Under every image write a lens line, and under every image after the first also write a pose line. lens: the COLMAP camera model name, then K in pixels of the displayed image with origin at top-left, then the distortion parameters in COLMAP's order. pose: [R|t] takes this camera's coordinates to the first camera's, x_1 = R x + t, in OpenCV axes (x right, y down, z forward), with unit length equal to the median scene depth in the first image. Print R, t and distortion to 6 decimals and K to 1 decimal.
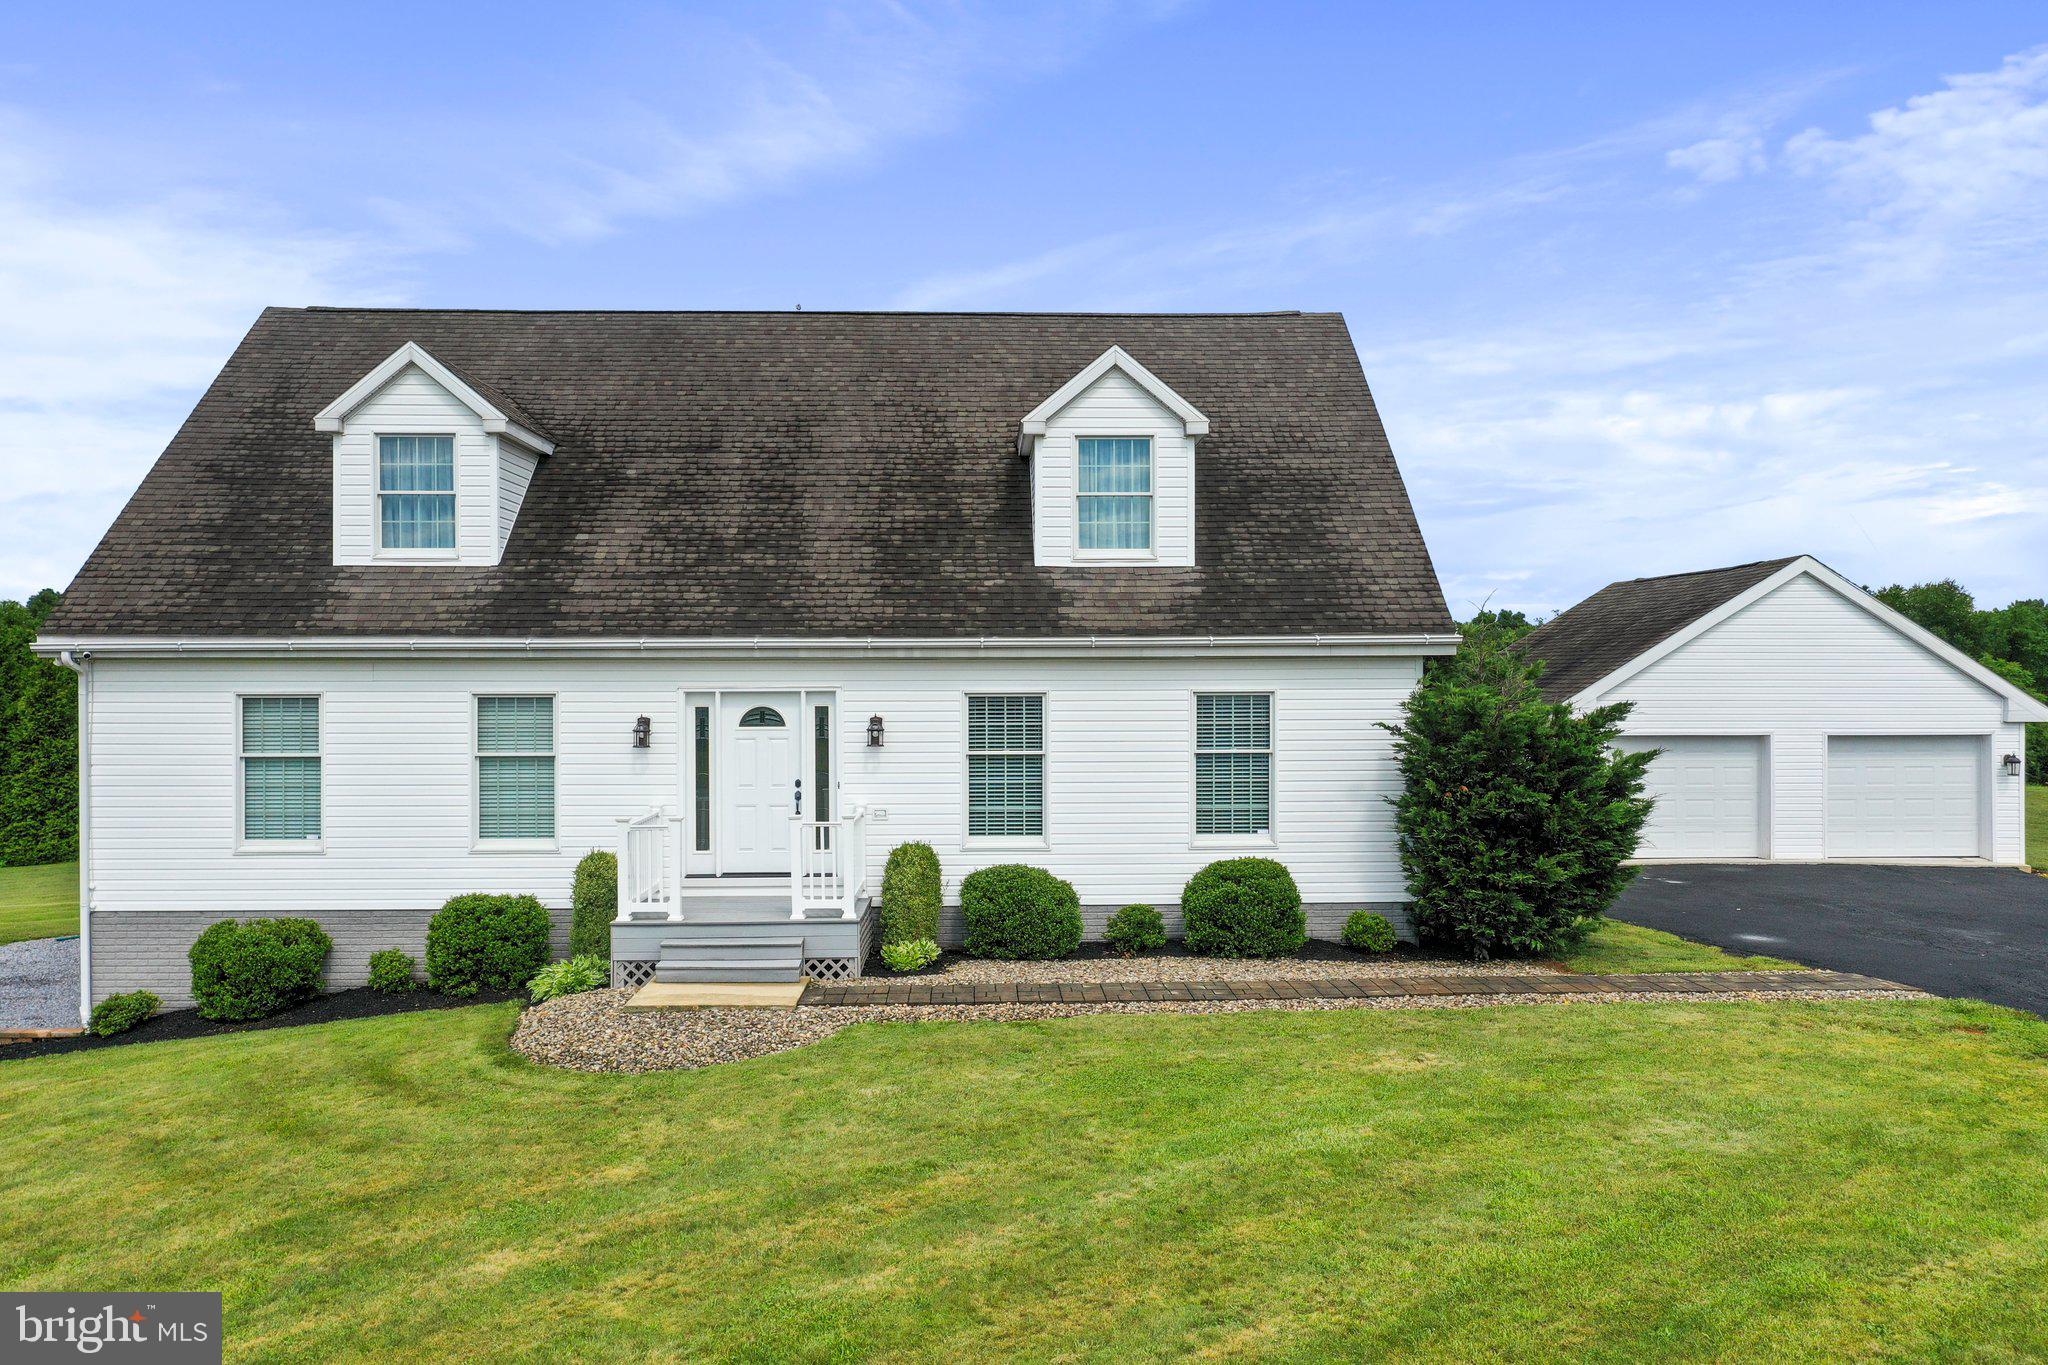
lens RADIAL K [[1621.8, 0, 1036.0], [0, 1621.8, 678.9], [0, 0, 1]] dist [-0.001264, 0.002890]
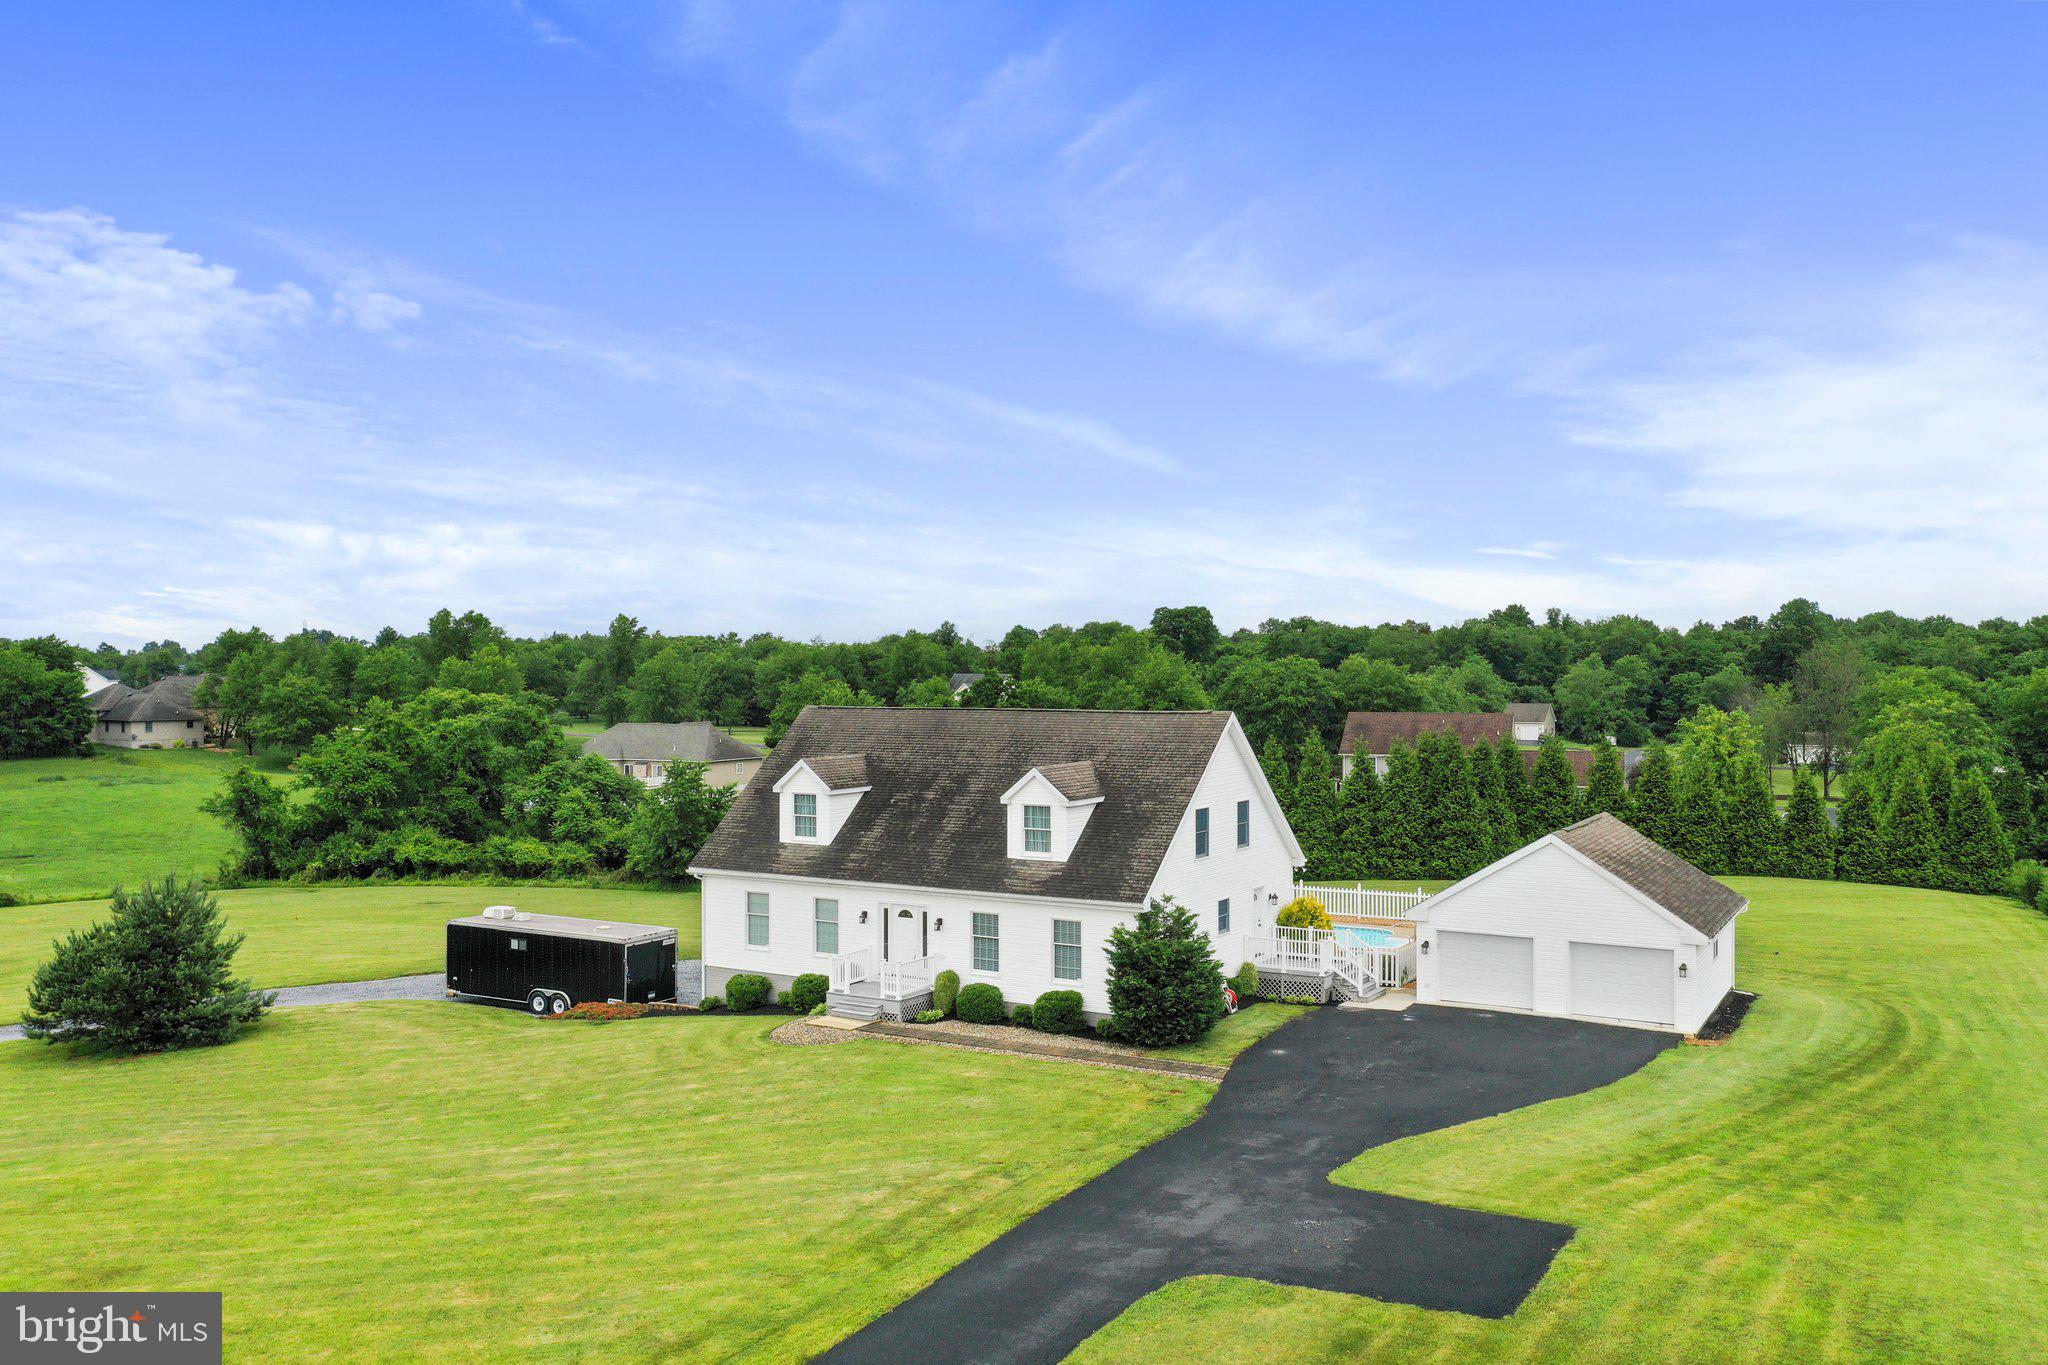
lens RADIAL K [[1621.8, 0, 1036.0], [0, 1621.8, 678.9], [0, 0, 1]] dist [-0.001264, 0.002890]
pose [[0.850171, 0.006754, -0.526463, 1.335544], [-0.005513, 0.999977, 0.003925, -0.354677], [0.526478, -0.000434, 0.850189, -1.045302]]
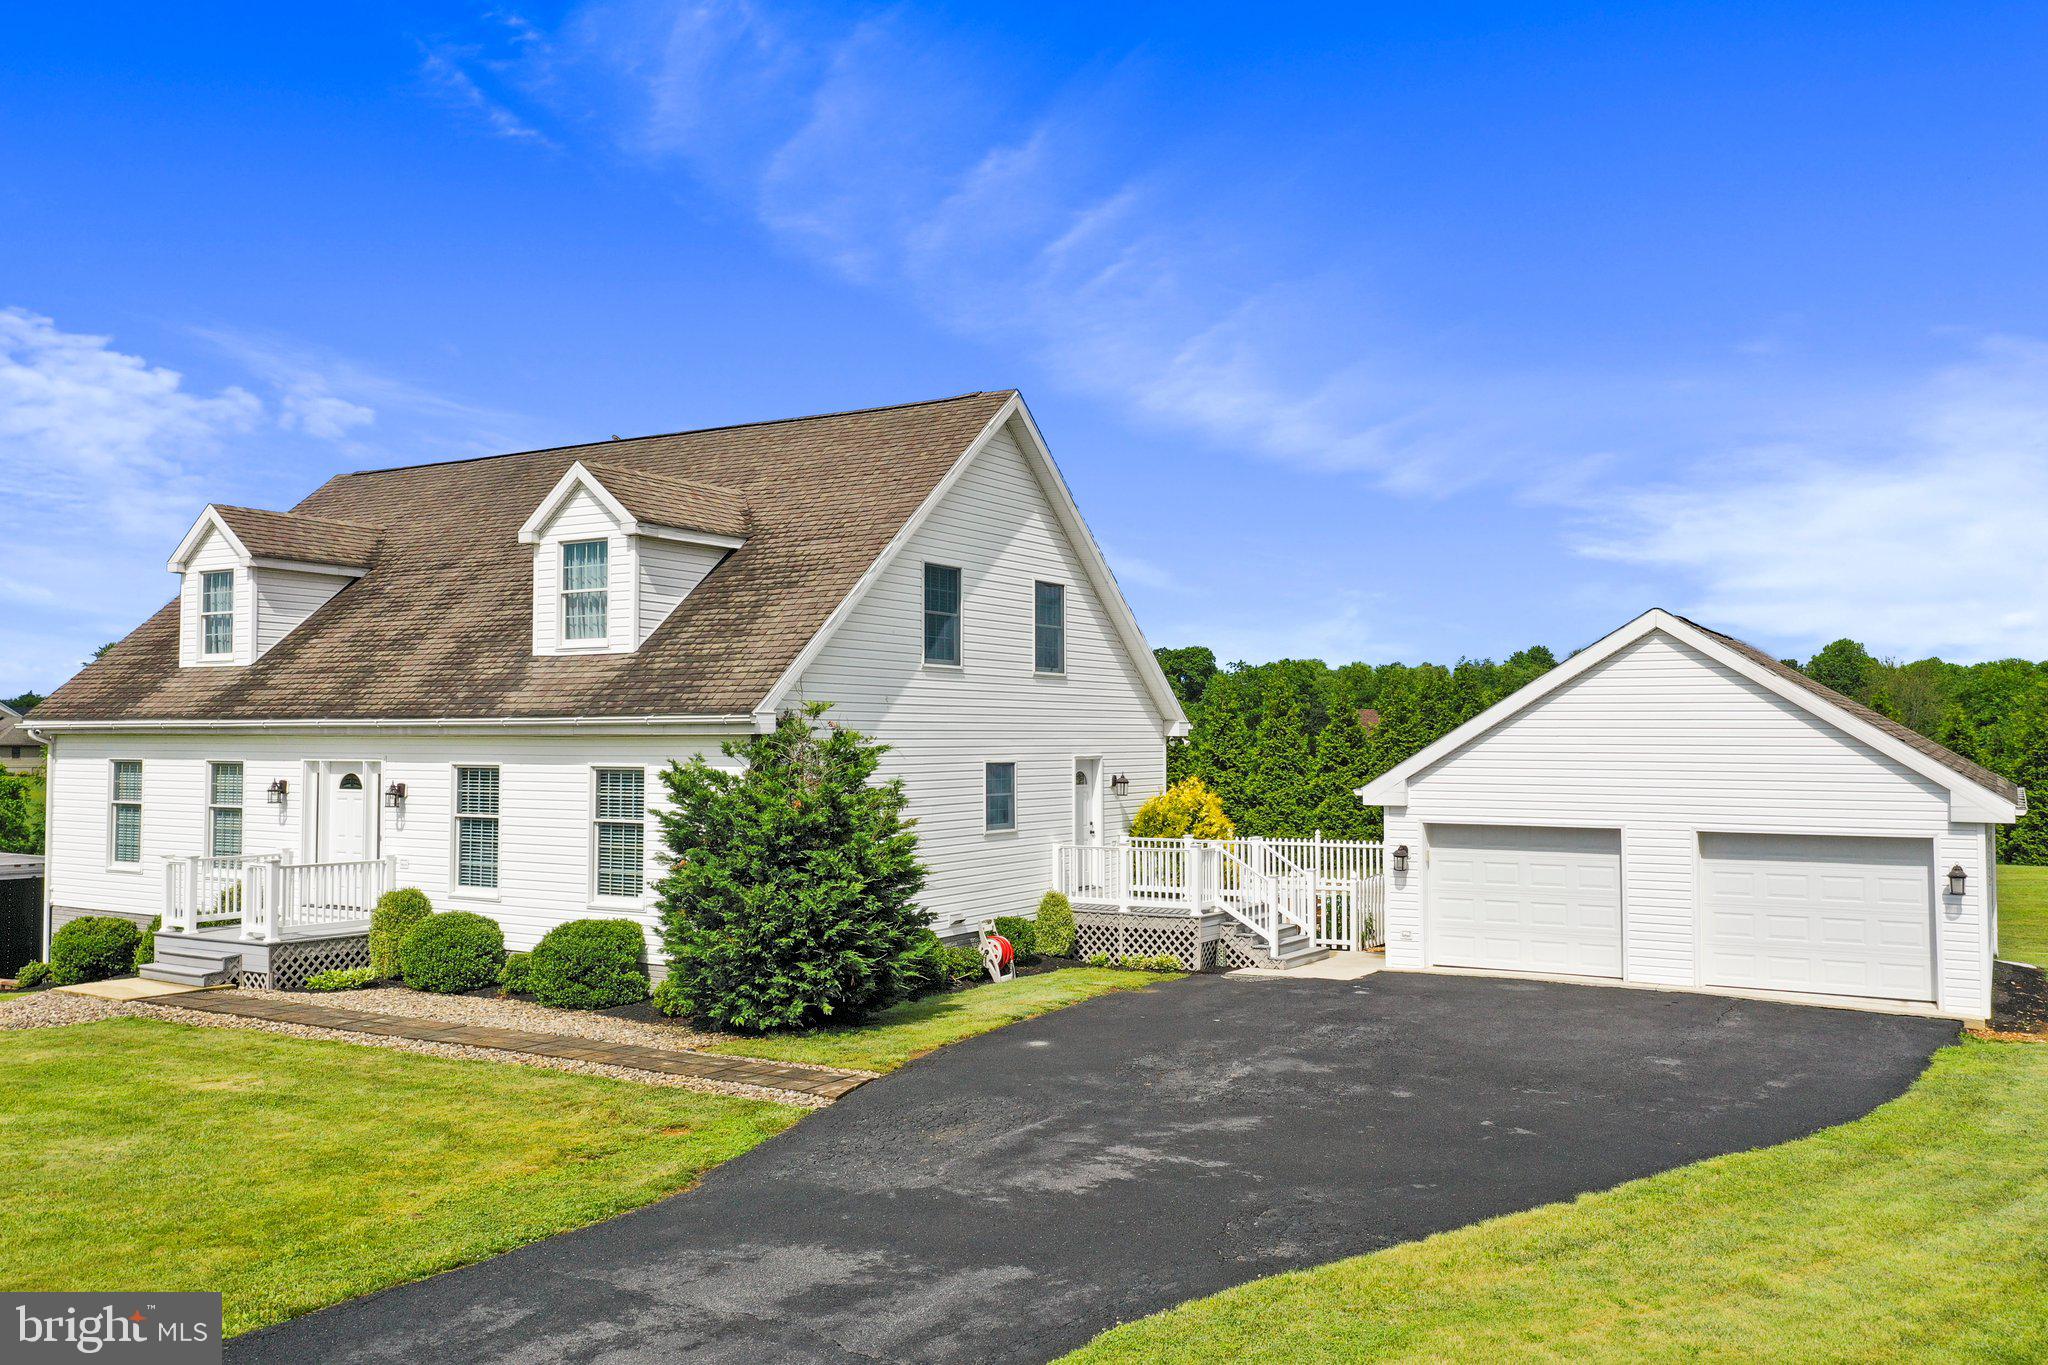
lens RADIAL K [[1621.8, 0, 1036.0], [0, 1621.8, 678.9], [0, 0, 1]] dist [-0.001264, 0.002890]
pose [[0.843820, -0.015549, -0.536401, 0.956972], [-0.007535, 0.999138, -0.040818, -0.008954], [0.536574, 0.038485, 0.842976, 0.221551]]
